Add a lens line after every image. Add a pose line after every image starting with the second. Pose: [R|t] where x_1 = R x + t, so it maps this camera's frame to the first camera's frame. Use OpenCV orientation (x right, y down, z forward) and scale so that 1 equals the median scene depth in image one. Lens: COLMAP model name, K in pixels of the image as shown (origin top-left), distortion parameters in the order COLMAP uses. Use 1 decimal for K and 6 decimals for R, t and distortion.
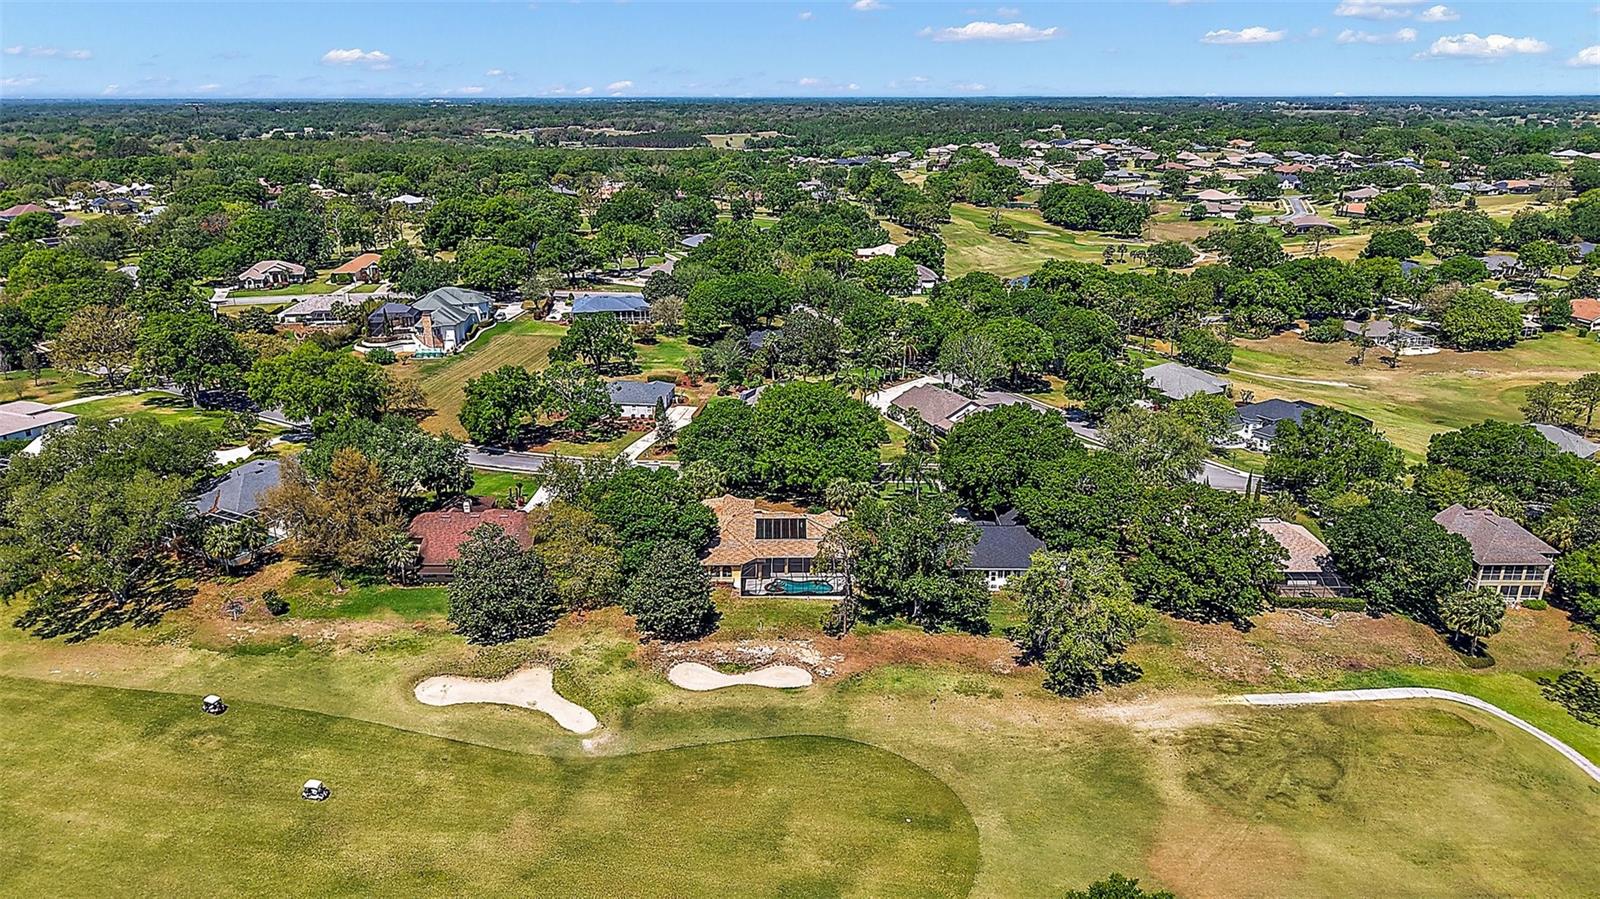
lens RADIAL K [[1148.2, 0, 798.7], [0, 1148.2, 454.0], [0, 0, 1]] dist [0.000963, 0.000030]
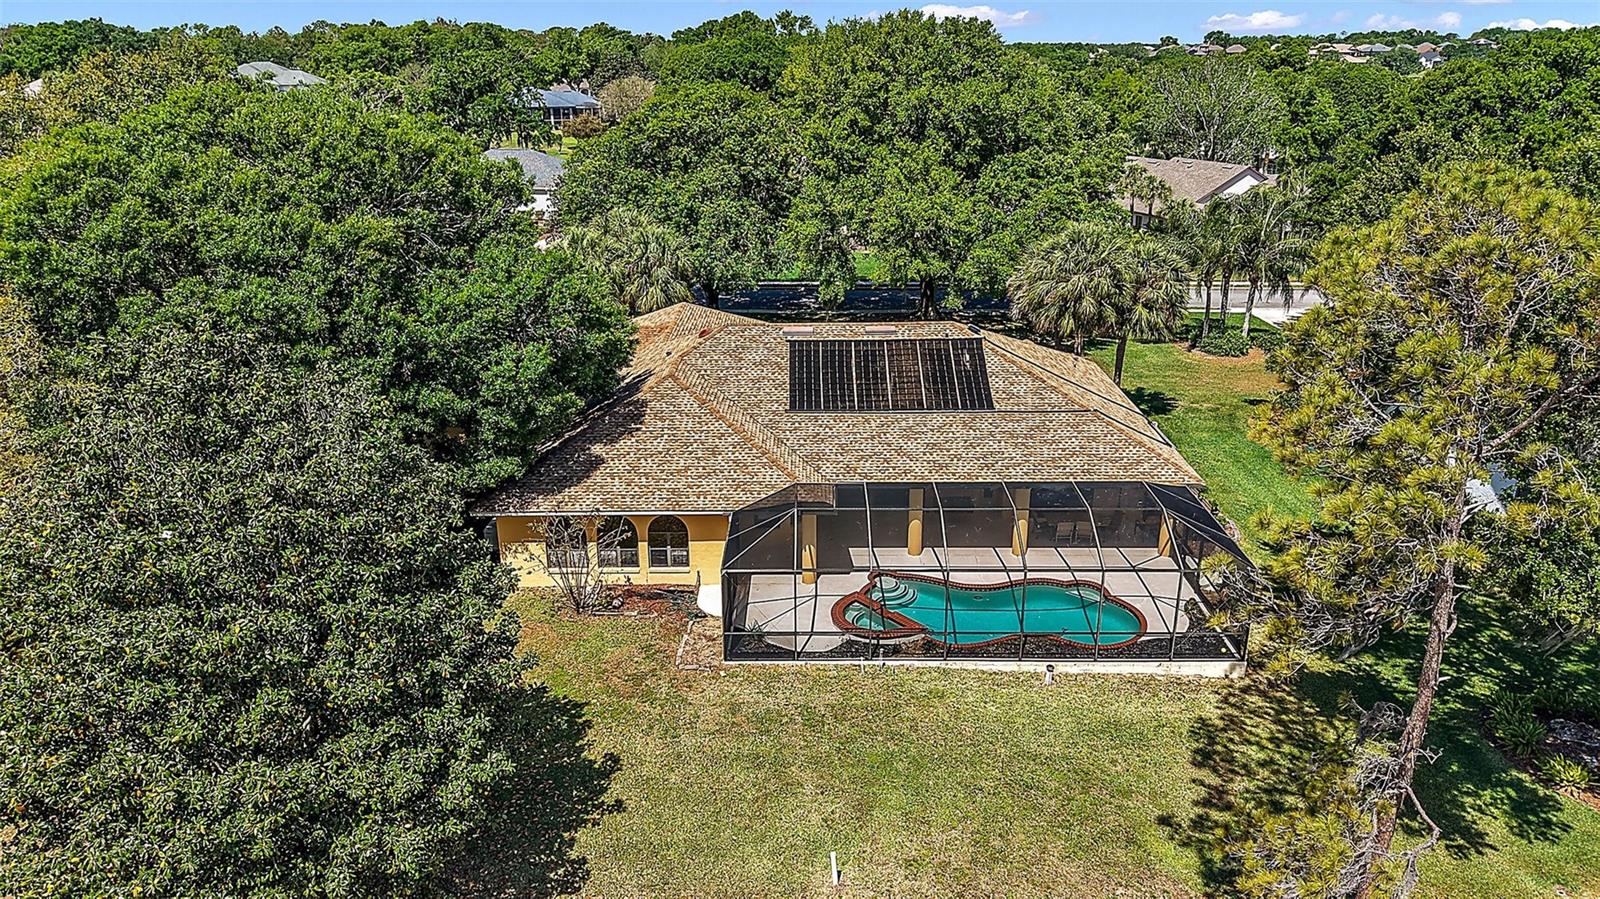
lens RADIAL K [[1148.2, 0, 801.0], [0, 1148.2, 445.8], [0, 0, 1]] dist [0.000963, 0.000030]
pose [[0.999915, -0.003366, -0.012618, -0.032293], [0.003657, 0.999727, 0.023091, 0.077533], [0.012537, -0.023135, 0.999654, 0.768250]]
